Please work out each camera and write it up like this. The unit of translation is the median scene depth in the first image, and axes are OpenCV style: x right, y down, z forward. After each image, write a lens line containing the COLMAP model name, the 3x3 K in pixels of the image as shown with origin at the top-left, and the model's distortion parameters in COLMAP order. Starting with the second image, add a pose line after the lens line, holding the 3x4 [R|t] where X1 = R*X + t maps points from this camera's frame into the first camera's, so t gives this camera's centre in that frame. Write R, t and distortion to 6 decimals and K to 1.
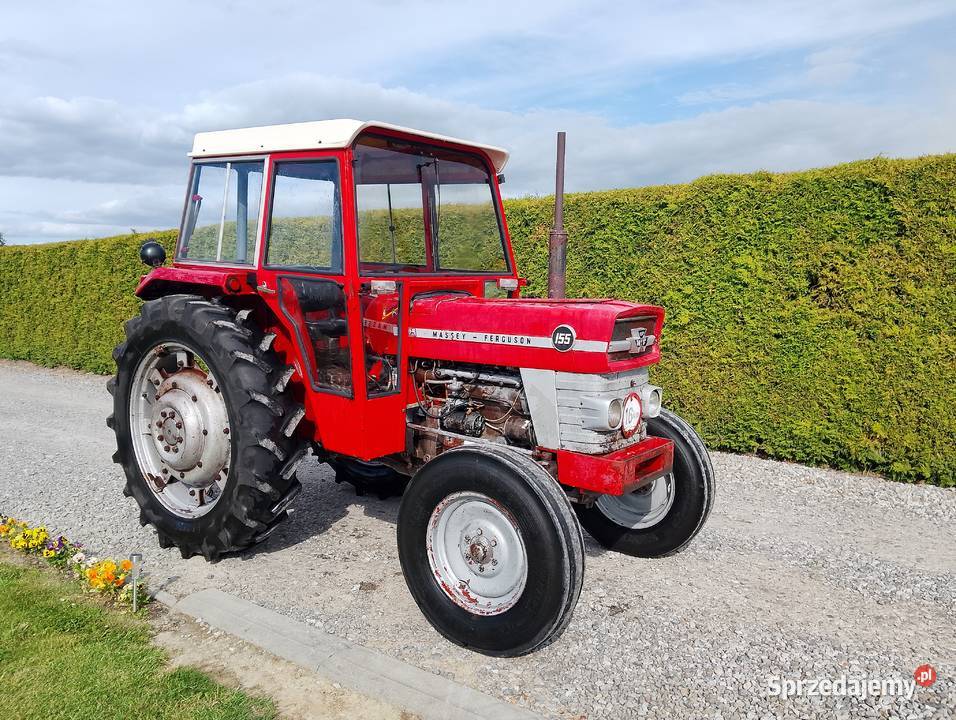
lens RADIAL K [[783.5, 0, 478.0], [0, 783.5, 360.0], [0, 0, 1]] dist [0.082037, -0.181484]
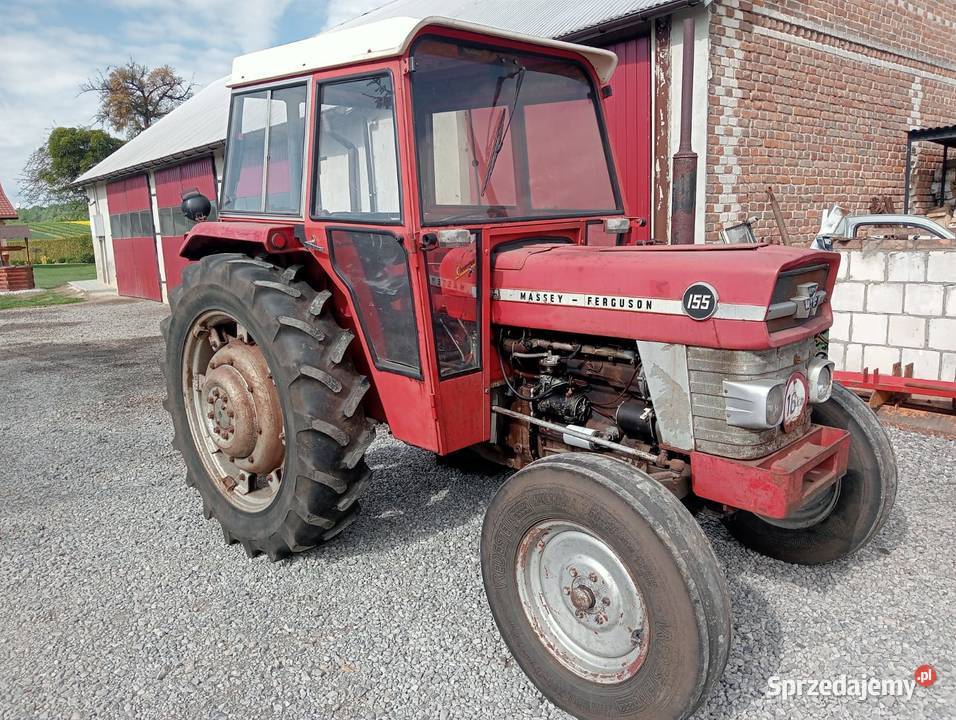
lens RADIAL K [[747.2, 0, 478.8], [0, 747.2, 348.9], [0, 0, 1]] dist [0.053177, -0.003679]
pose [[0.991100, -0.017283, -0.131989, -0.001415], [0.026719, 0.997185, 0.070057, -0.032851], [0.130407, -0.072960, 0.988772, 0.250880]]
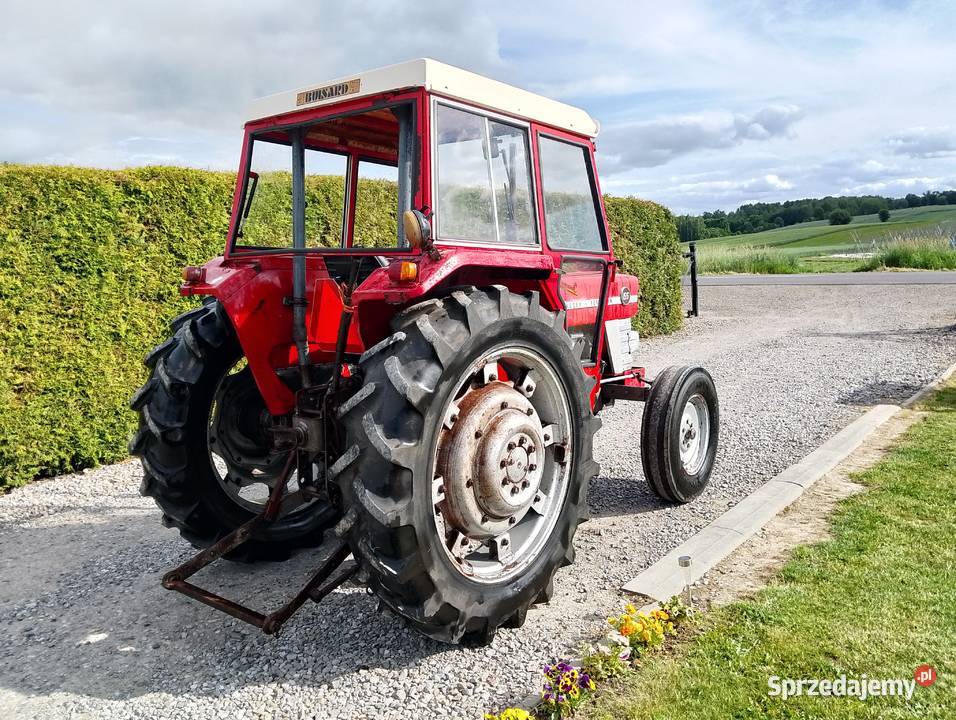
lens RADIAL K [[774.0, 0, 468.5], [0, 774.0, 358.7], [0, 0, 1]] dist [0.094887, -0.192698]
pose [[0.041051, -0.129544, 0.990724, -1.200046], [0.140222, 0.982493, 0.122658, -0.115487], [-0.989269, 0.133886, 0.058498, 1.065523]]
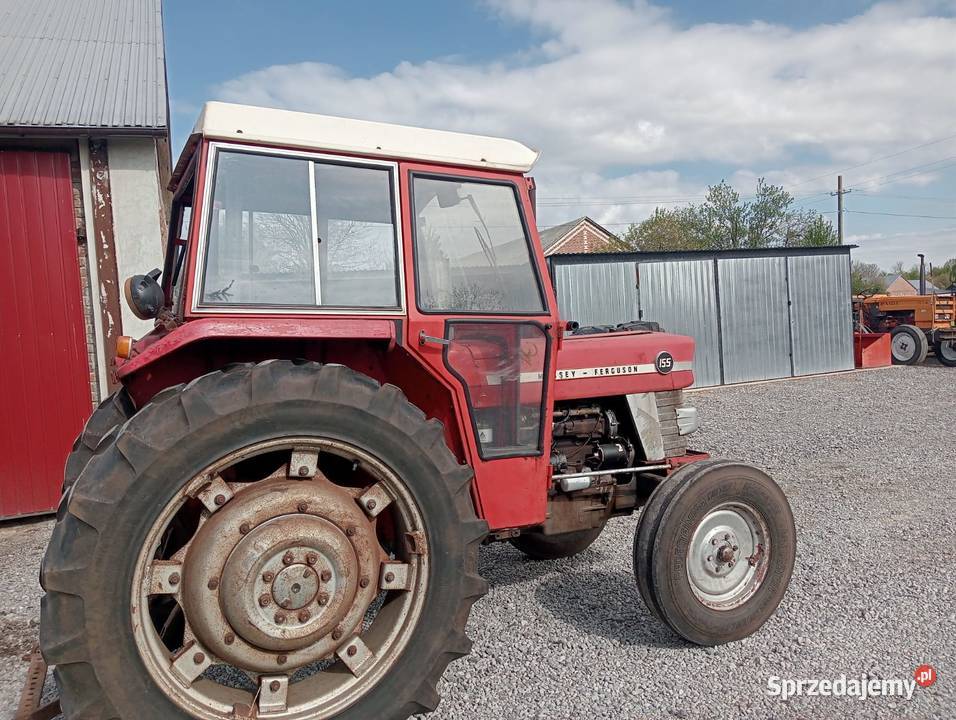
lens RADIAL K [[747.2, 0, 478.8], [0, 747.2, 348.9], [0, 0, 1]] dist [0.053177, -0.003679]
pose [[0.445720, -0.053916, 0.893548, -0.889551], [0.143401, 0.989594, -0.011820, -0.064868], [-0.883612, 0.133404, 0.448813, 0.641869]]
